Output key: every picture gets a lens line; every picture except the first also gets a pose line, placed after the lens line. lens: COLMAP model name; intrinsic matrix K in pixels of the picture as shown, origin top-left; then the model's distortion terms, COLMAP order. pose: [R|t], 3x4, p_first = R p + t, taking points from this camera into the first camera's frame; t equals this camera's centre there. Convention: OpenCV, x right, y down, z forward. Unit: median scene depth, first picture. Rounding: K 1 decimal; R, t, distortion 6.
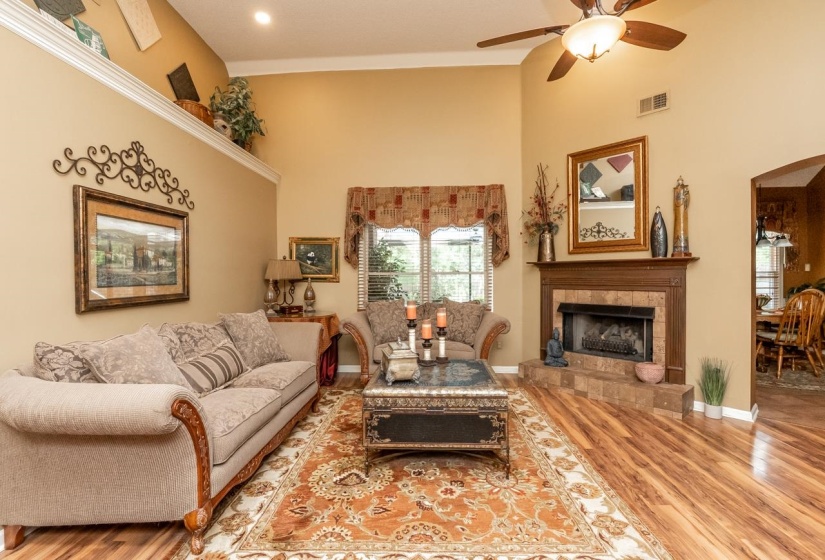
lens RADIAL K [[386.6, 0, 409.6], [0, 386.6, 280.9], [0, 0, 1]] dist [0.002816, -0.001910]
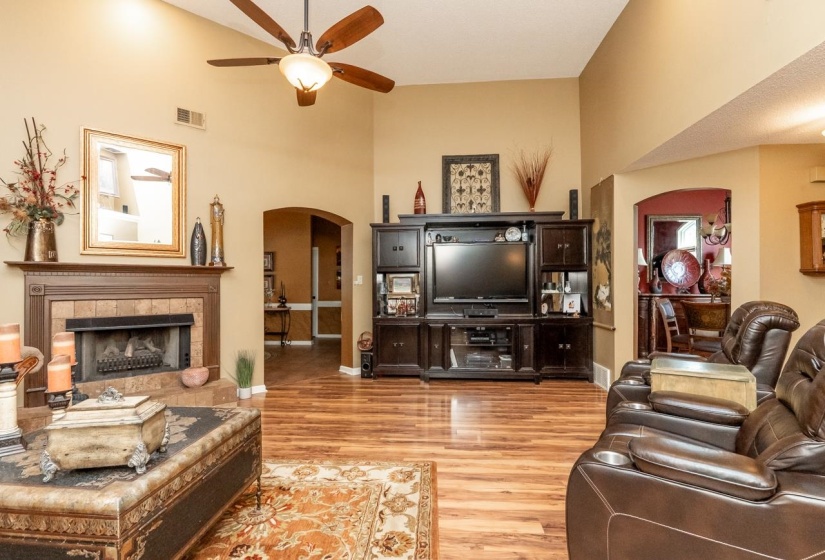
lens RADIAL K [[386.6, 0, 406.9], [0, 386.6, 281.6], [0, 0, 1]] dist [0.002816, -0.001910]
pose [[0.032224, 0.015490, 0.999361, -0.460875], [0.018255, 0.999704, -0.016084, 0.012449], [-0.999314, 0.018762, 0.031932, 0.468360]]
